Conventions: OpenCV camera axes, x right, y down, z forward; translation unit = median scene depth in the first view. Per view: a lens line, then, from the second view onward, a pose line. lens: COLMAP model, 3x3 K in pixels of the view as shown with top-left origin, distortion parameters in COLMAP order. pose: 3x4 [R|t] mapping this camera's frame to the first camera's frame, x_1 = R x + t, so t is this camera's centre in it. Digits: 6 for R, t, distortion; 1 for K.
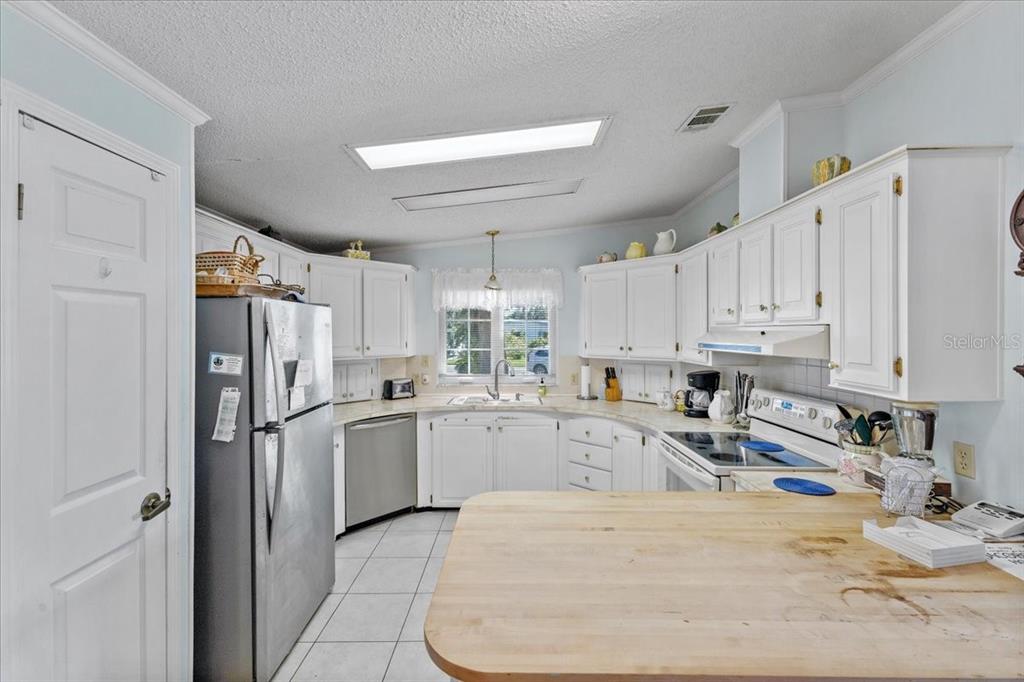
lens RADIAL K [[443.1, 0, 507.3], [0, 443.1, 332.2], [0, 0, 1]] dist [-0.000182, 0.000219]
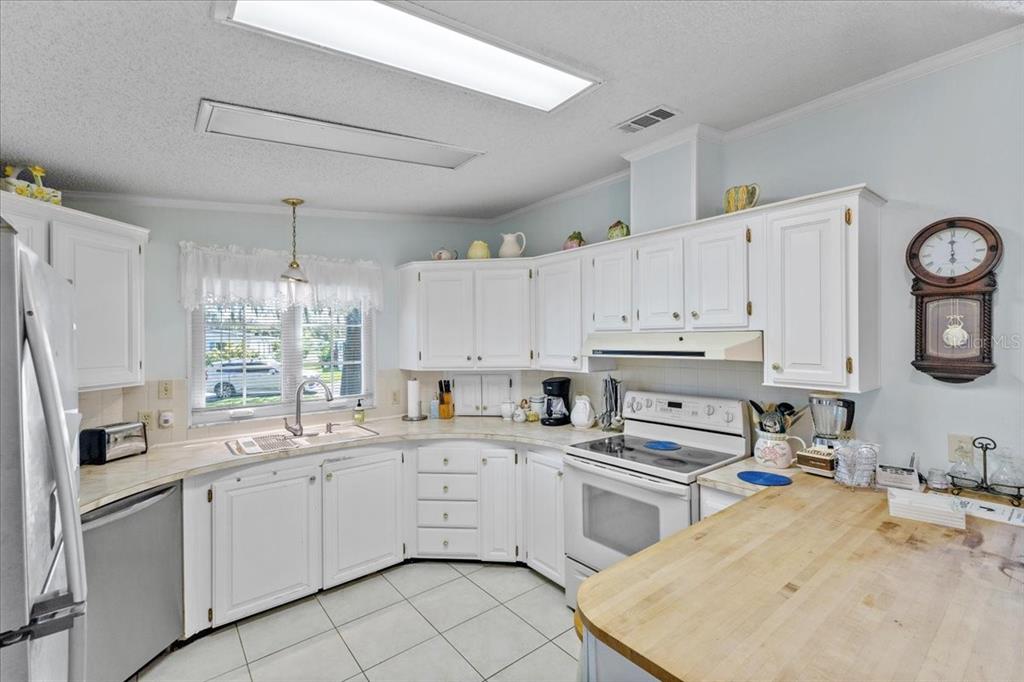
lens RADIAL K [[443.3, 0, 510.3], [0, 443.3, 337.7], [0, 0, 1]] dist [0.002833, 0.000306]
pose [[0.772405, -0.004154, 0.635117, -0.251136], [0.008635, 0.999955, -0.003961, -0.000384], [-0.635072, 0.008544, 0.772406, 0.268194]]
